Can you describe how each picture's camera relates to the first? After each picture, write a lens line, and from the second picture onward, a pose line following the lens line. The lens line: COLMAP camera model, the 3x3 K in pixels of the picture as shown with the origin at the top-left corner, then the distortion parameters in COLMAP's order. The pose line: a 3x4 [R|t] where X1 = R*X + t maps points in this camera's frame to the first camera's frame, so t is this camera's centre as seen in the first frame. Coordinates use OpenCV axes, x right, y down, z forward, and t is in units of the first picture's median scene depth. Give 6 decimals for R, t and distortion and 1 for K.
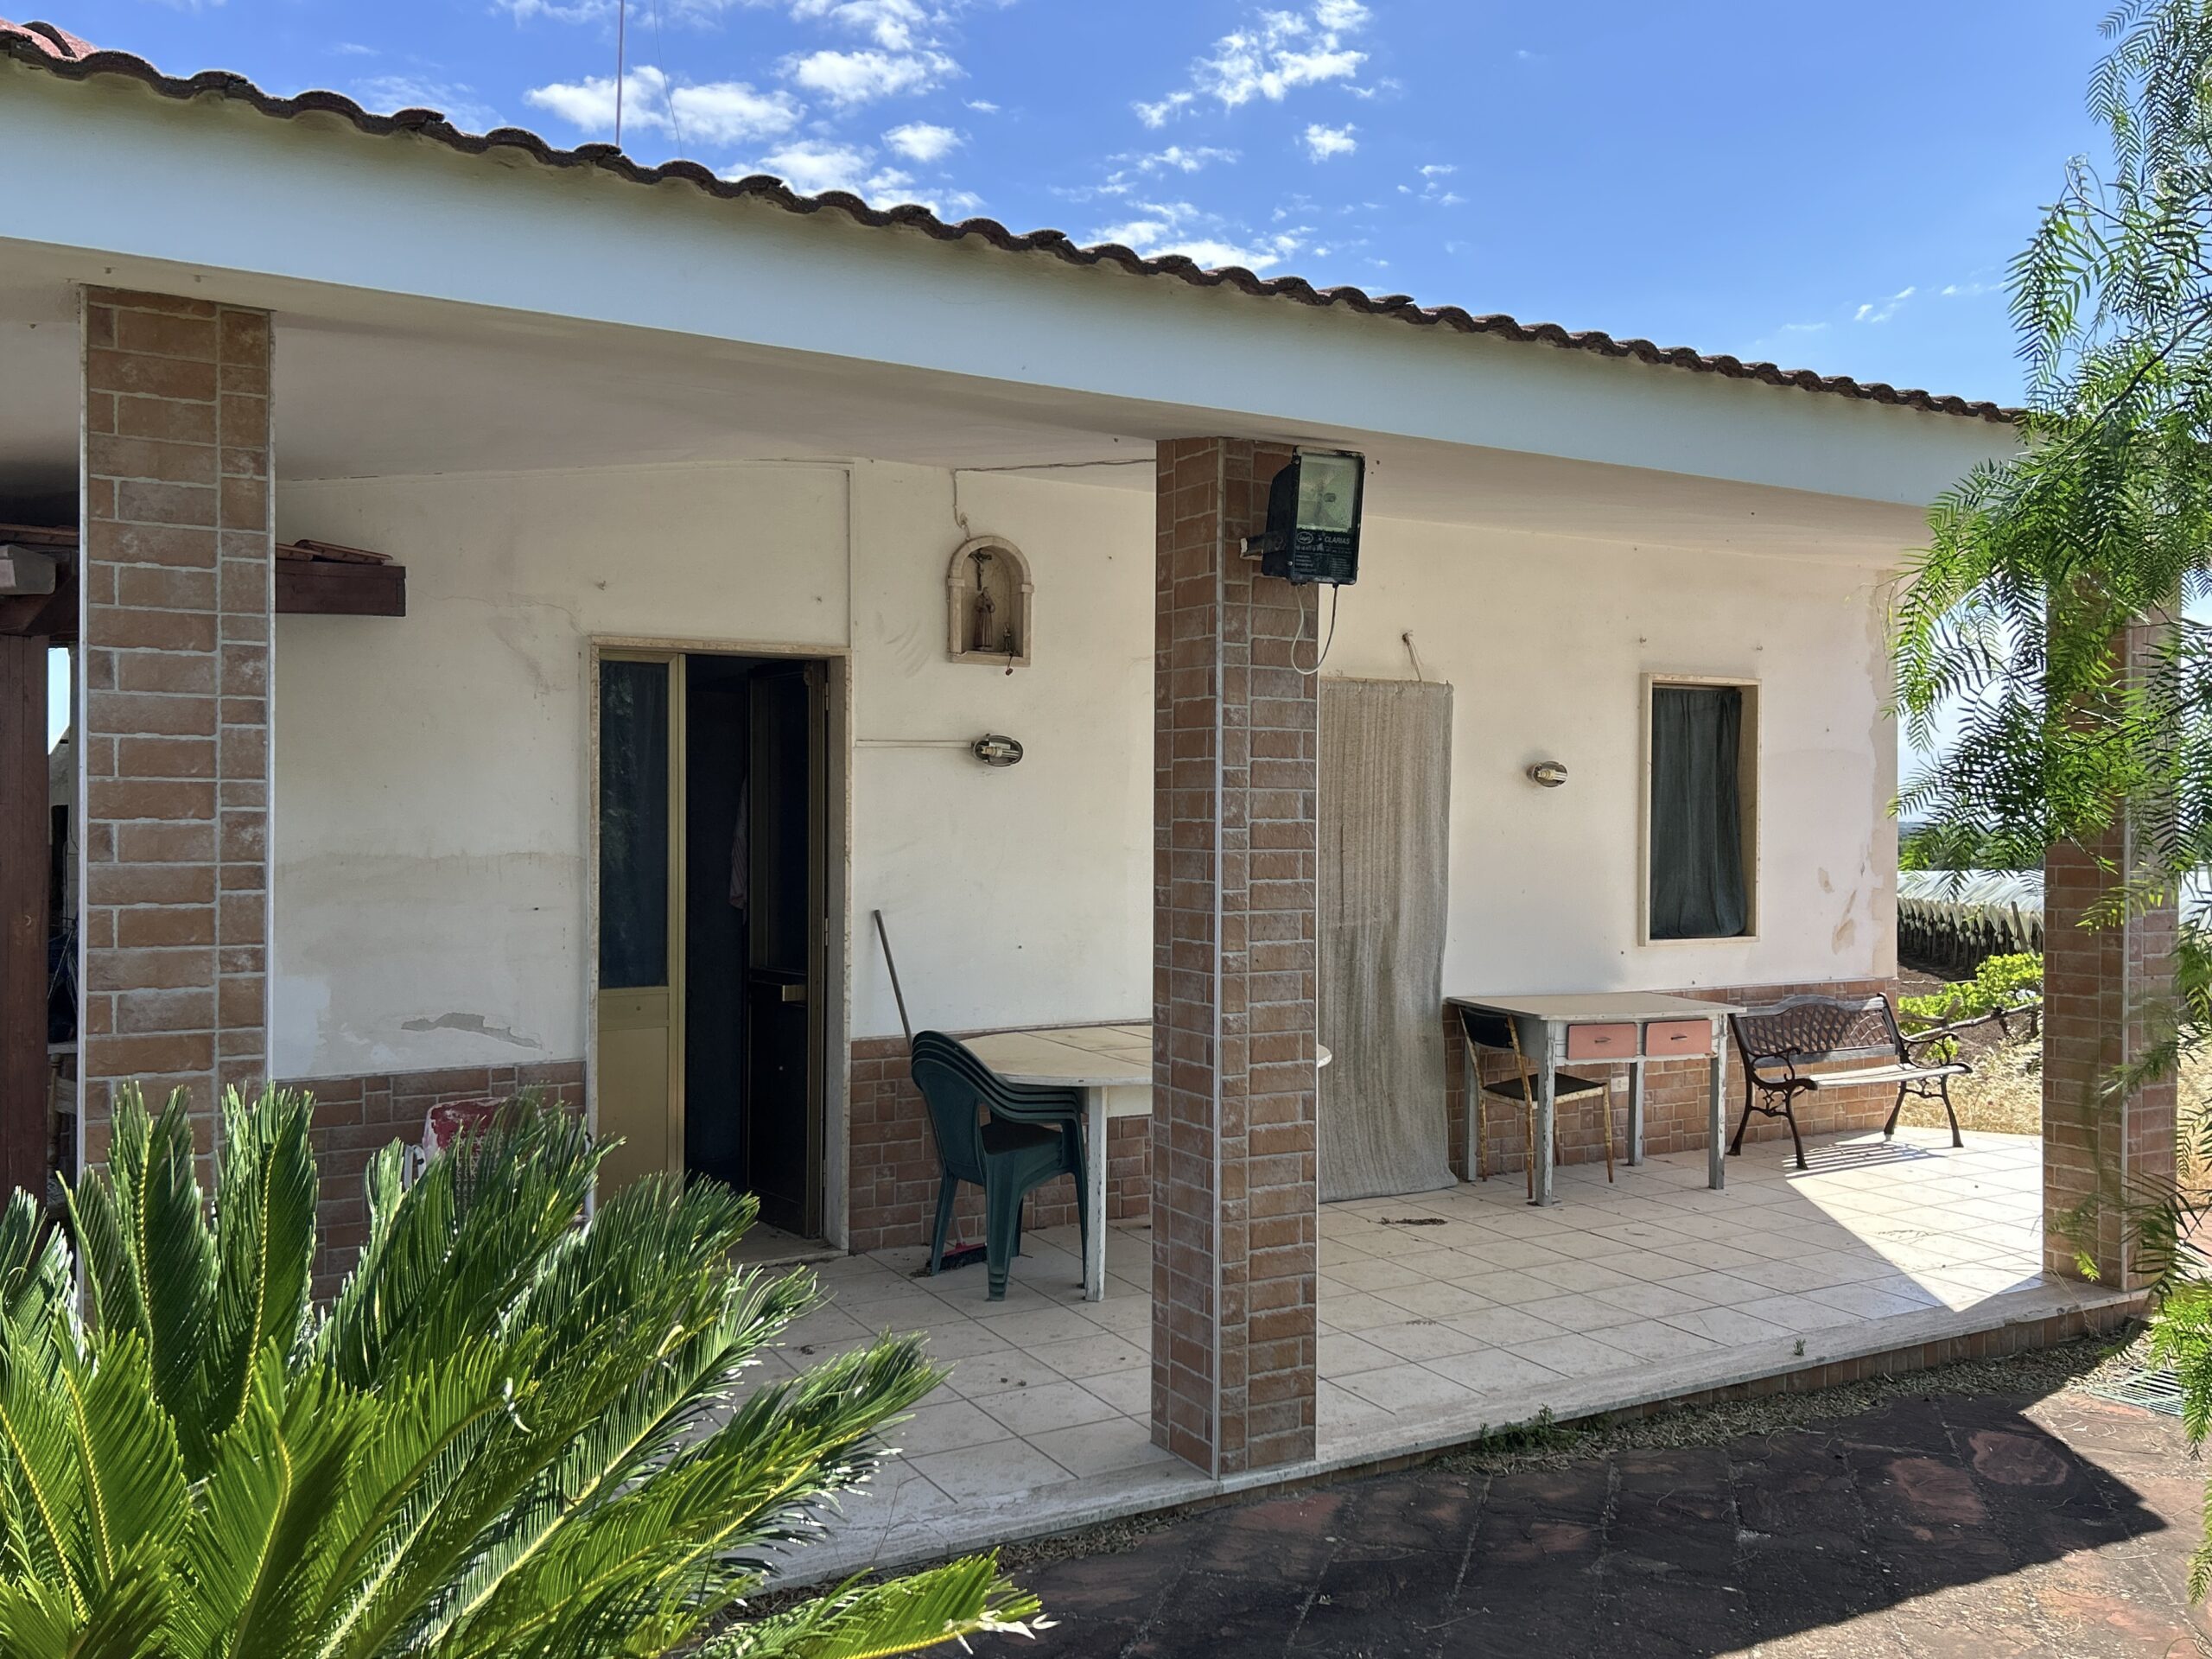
lens RADIAL K [[1778.7, 0, 1094.1], [0, 1778.7, 830.9], [0, 0, 1]] dist [0.050809, -0.071471]
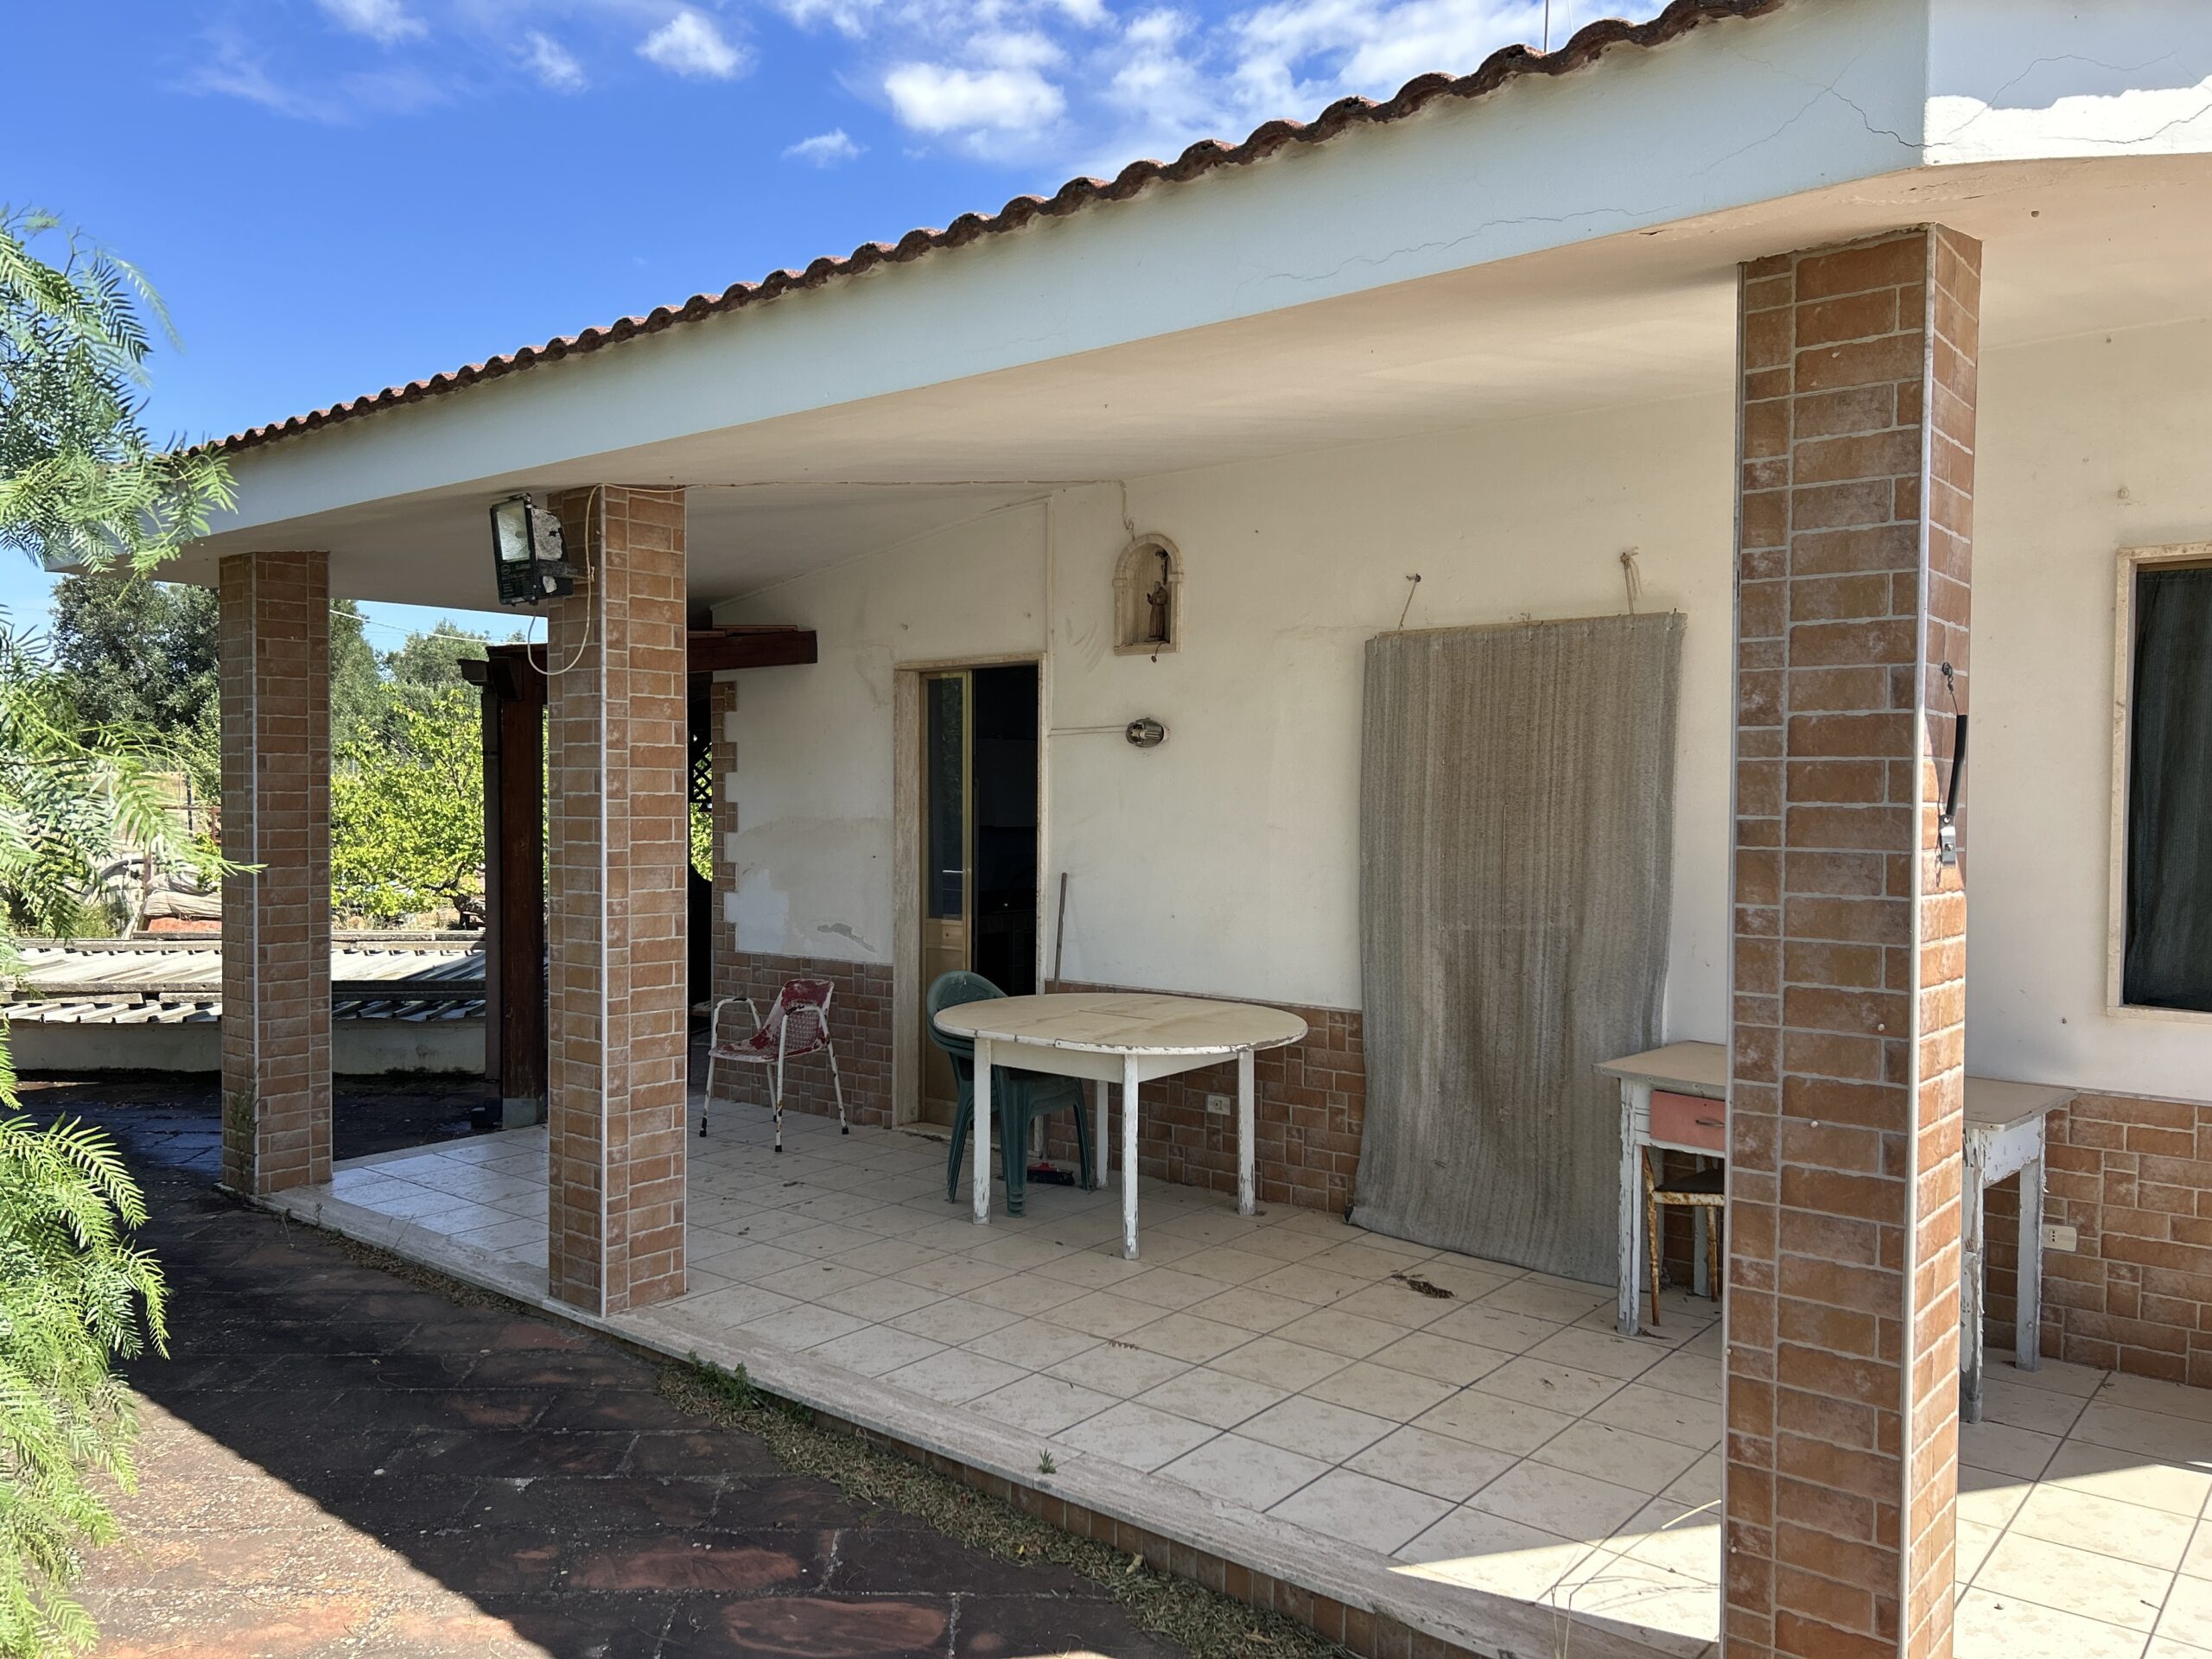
lens RADIAL K [[1661.3, 0, 1093.6], [0, 1661.3, 837.5], [0, 0, 1]] dist [0.095023, -0.009106]
pose [[0.335898, 0.023756, -0.941599, 0.885913], [-0.012010, 0.999709, 0.020938, -0.002063], [0.941822, 0.004276, 0.336086, 0.626688]]
